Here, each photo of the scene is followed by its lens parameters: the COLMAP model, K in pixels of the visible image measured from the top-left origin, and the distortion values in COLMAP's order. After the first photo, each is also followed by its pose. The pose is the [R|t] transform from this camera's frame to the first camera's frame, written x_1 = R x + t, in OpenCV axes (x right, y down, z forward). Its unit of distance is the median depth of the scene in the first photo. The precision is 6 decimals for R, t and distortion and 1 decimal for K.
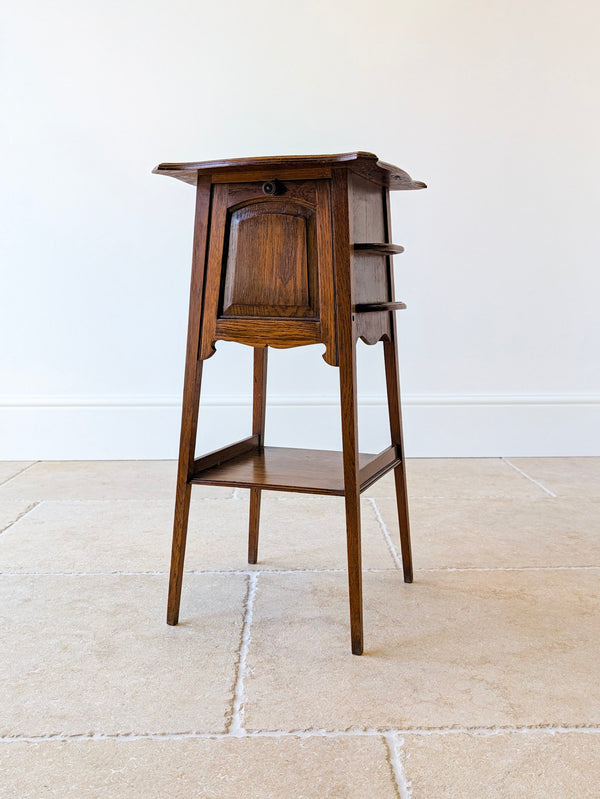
lens RADIAL K [[767.5, 0, 318.9], [0, 767.5, 433.5], [0, 0, 1]] dist [-0.008582, 0.013887]
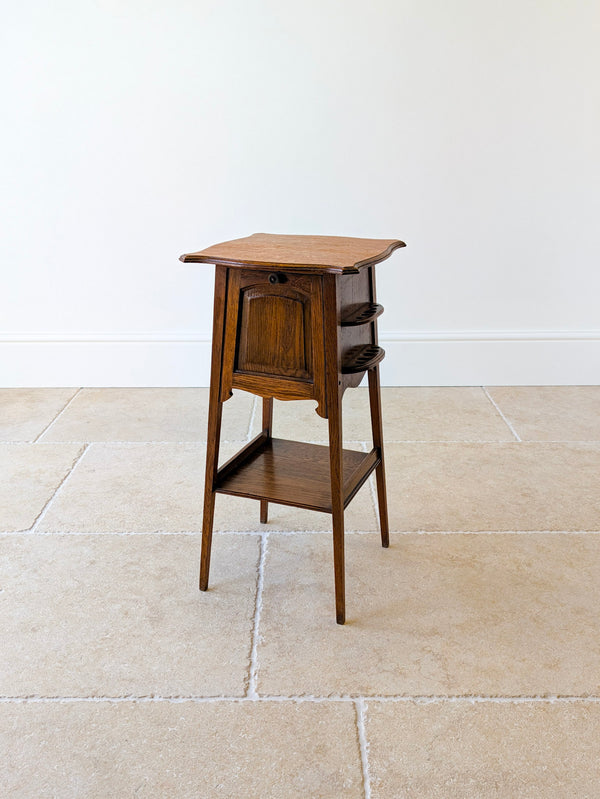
lens RADIAL K [[742.1, 0, 302.2], [0, 742.1, 399.8], [0, 0, 1]] dist [-0.001665, -0.006128]
pose [[0.999257, 0.007995, -0.037704, 0.028578], [-0.000957, 0.983095, 0.183096, -0.340444], [0.038531, -0.182924, 0.982372, -0.217350]]
